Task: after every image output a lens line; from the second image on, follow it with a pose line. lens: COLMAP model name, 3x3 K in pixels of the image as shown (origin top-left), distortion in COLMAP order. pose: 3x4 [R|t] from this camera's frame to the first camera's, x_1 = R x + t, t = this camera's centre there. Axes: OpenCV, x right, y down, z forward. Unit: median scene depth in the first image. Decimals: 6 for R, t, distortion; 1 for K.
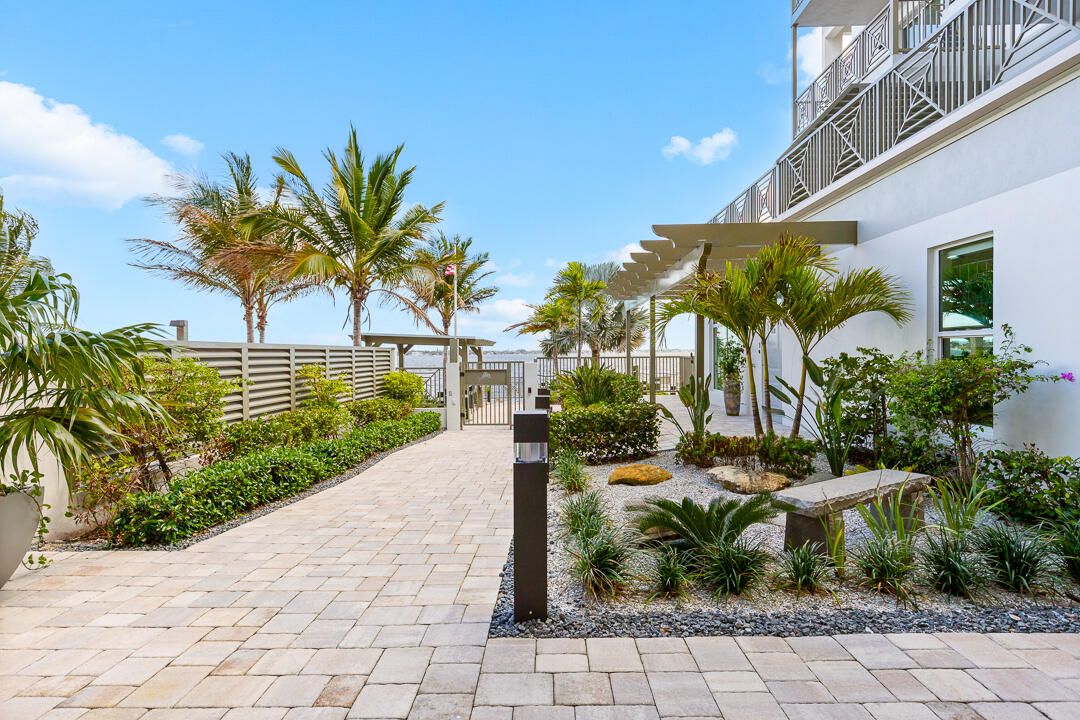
lens RADIAL K [[598.7, 0, 539.9], [0, 598.7, 366.2], [0, 0, 1]] dist [0.003042, 0.000155]
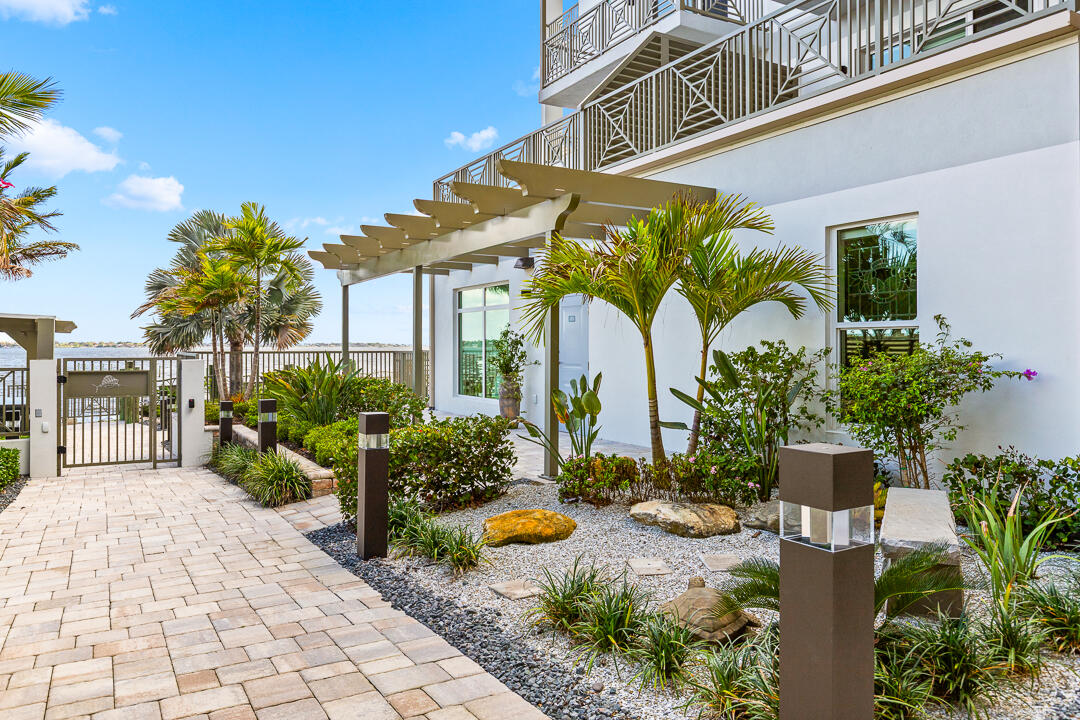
lens RADIAL K [[753.1, 0, 541.0], [0, 753.1, 351.5], [0, 0, 1]] dist [-0.005777, 0.000357]
pose [[0.845628, 0.005015, 0.533749, -0.241421], [0.004649, 0.999849, -0.016759, 0.000865], [-0.533753, 0.016653, 0.845477, 0.248957]]
